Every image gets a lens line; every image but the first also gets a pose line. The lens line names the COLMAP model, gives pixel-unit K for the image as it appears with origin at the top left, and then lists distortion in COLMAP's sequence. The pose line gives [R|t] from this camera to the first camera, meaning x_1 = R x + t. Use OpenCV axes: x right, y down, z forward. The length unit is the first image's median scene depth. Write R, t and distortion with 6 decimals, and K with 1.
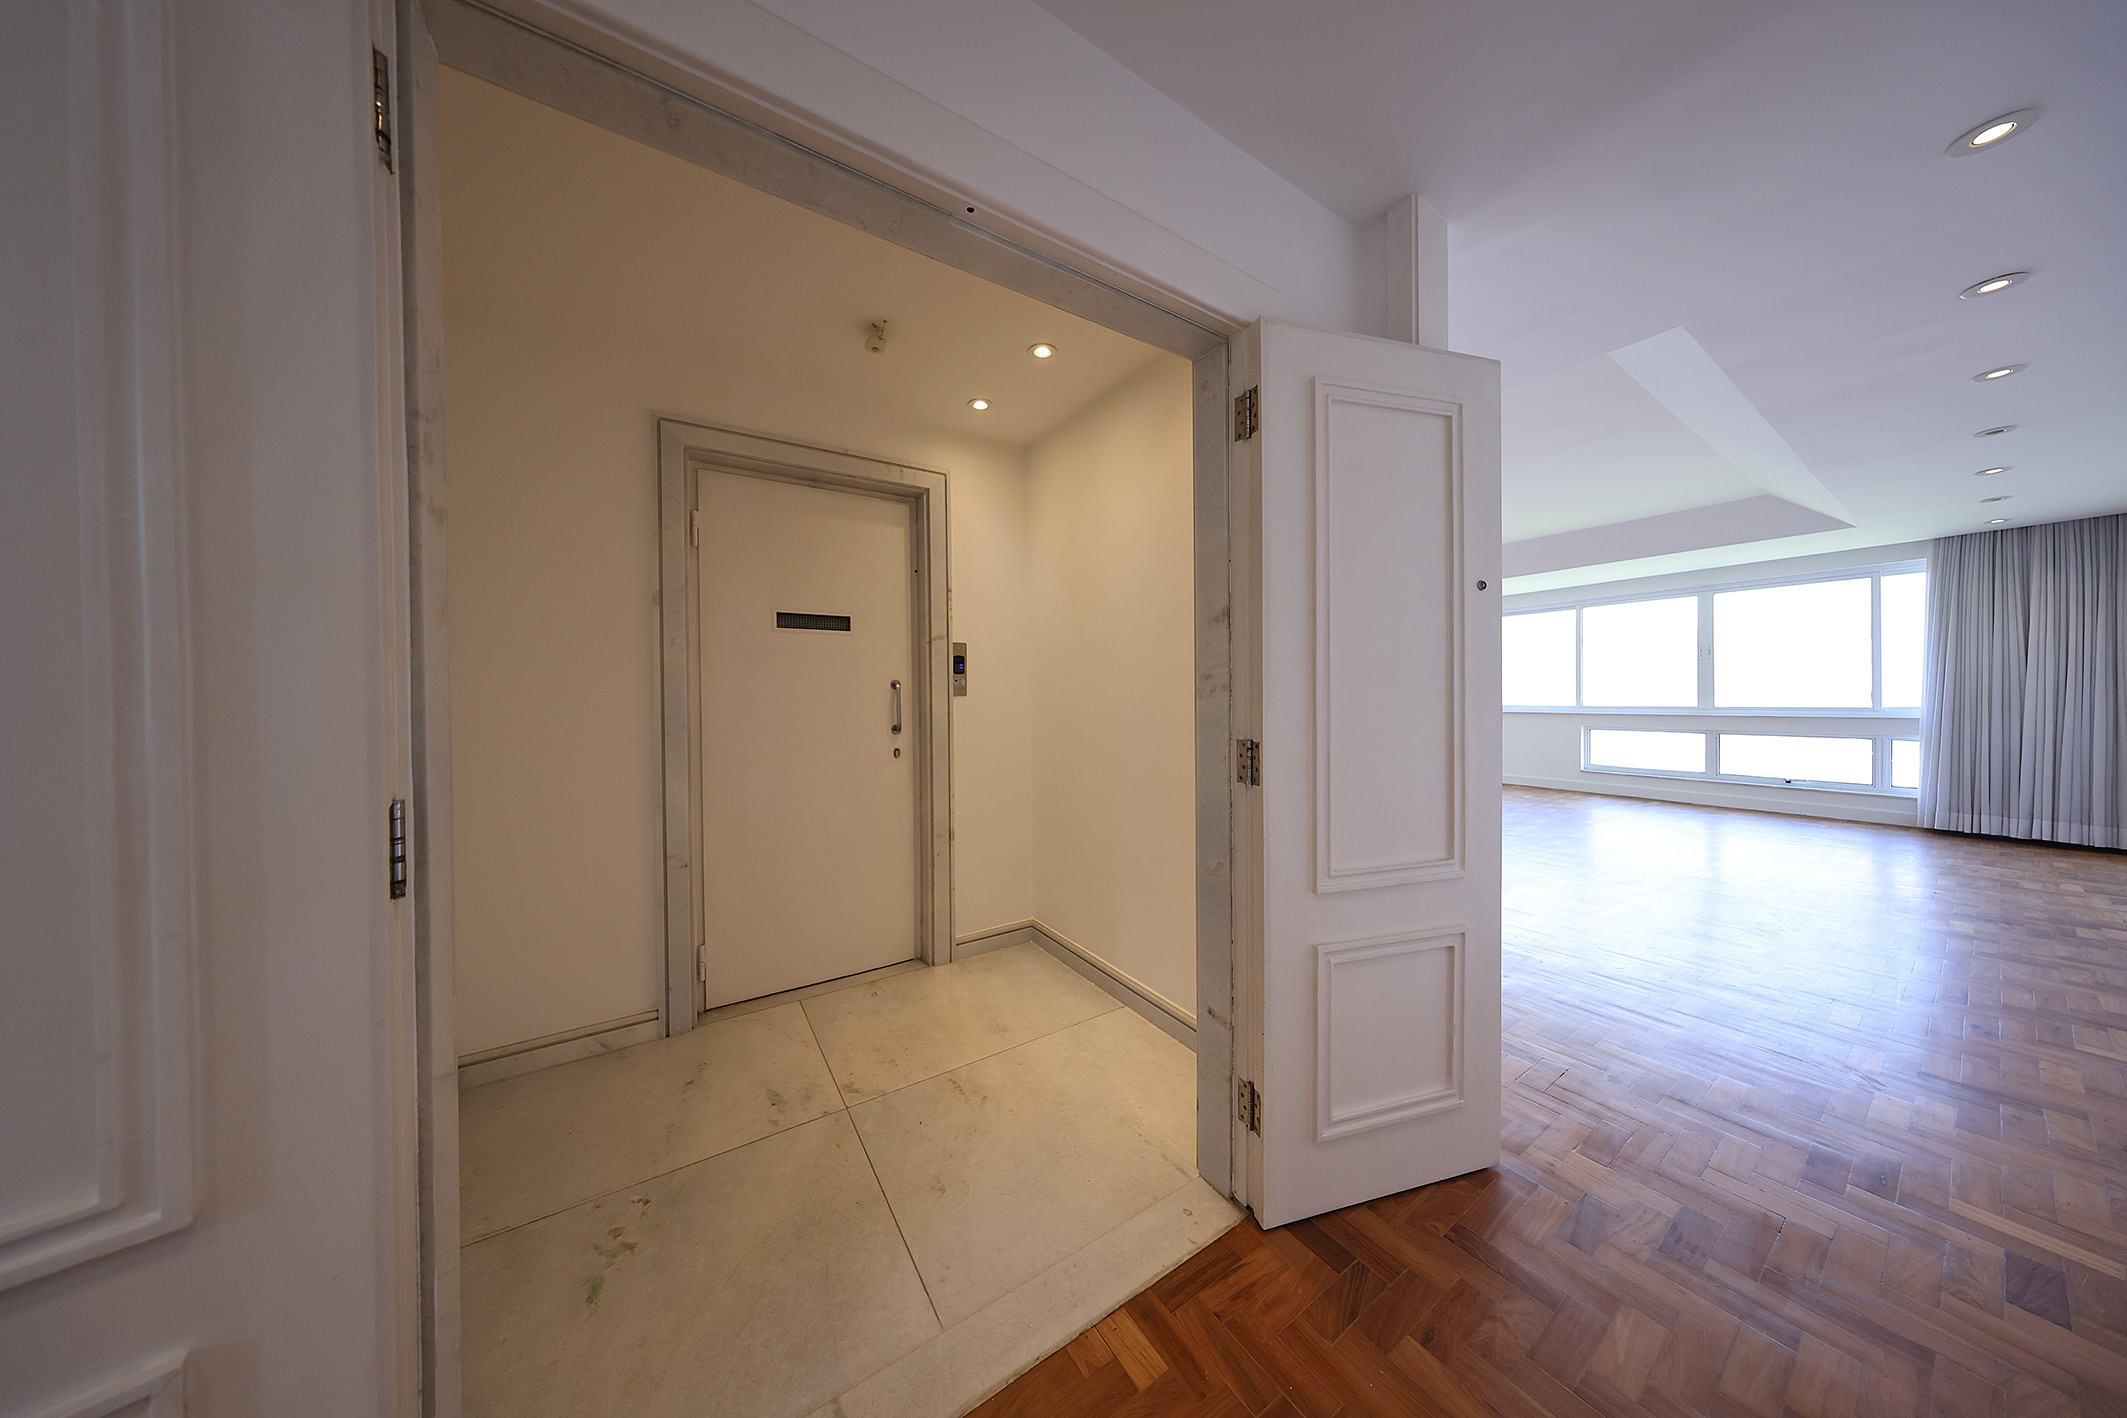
lens RADIAL K [[628.6, 0, 1051.3], [0, 628.6, 699.5], [0, 0, 1]] dist [0.000372, 0.000234]
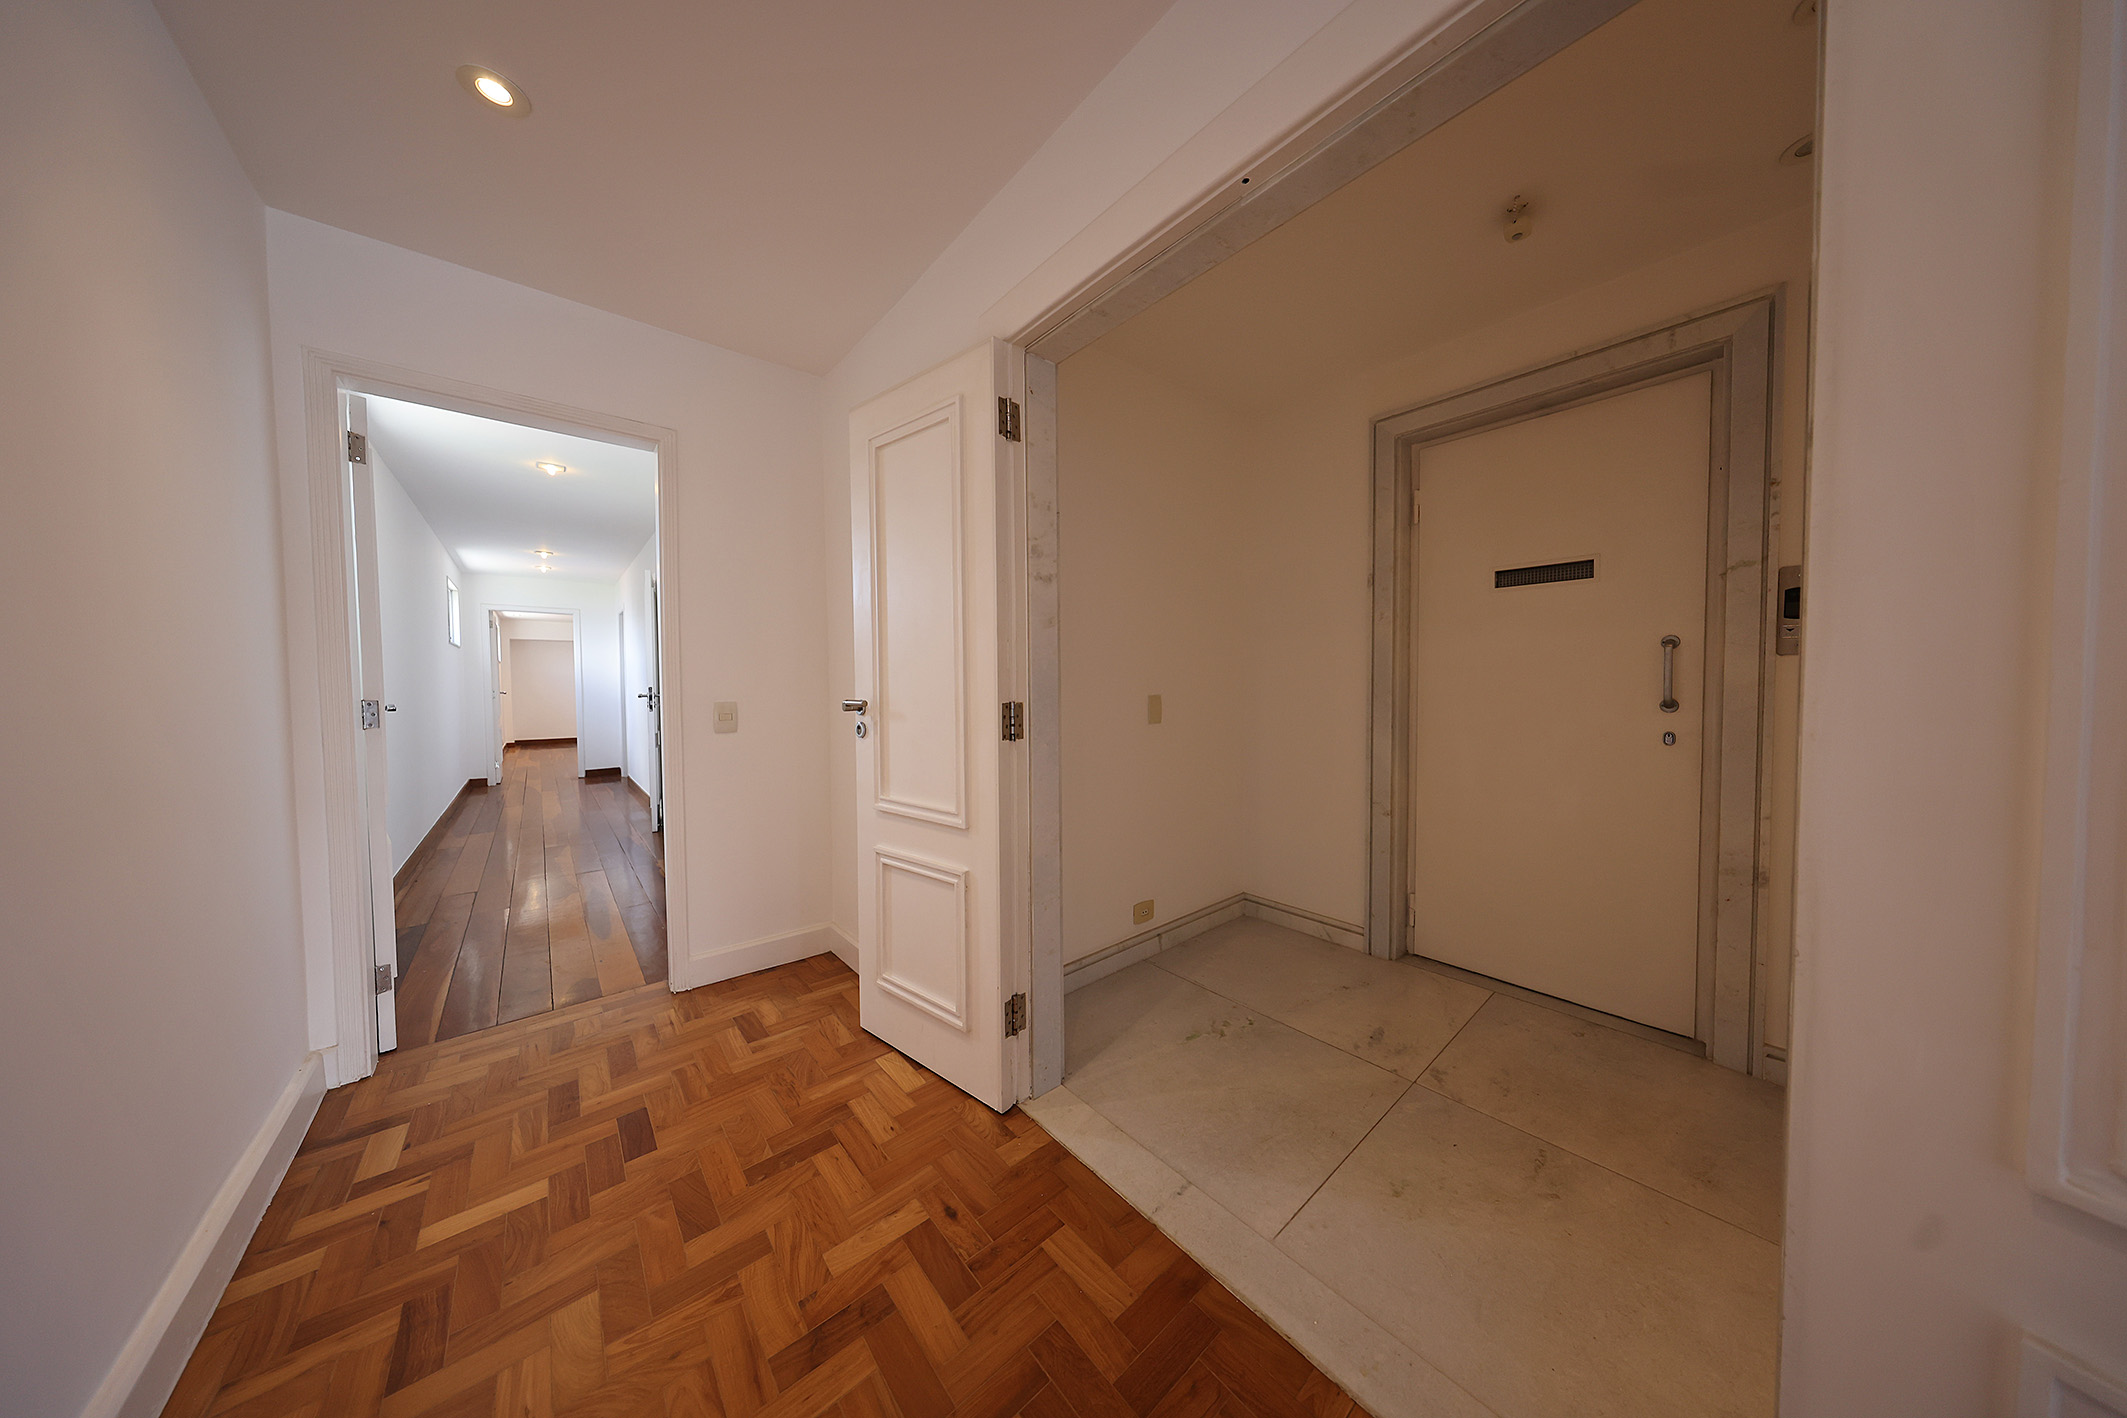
lens RADIAL K [[628.6, 0, 1065.7], [0, 628.6, 701.4], [0, 0, 1]] dist [0.000372, 0.000234]
pose [[0.114633, 0.035028, -0.992790, 0.384067], [-0.000490, 0.999380, 0.035204, 0.018847], [0.993408, -0.003549, 0.114579, 0.246735]]
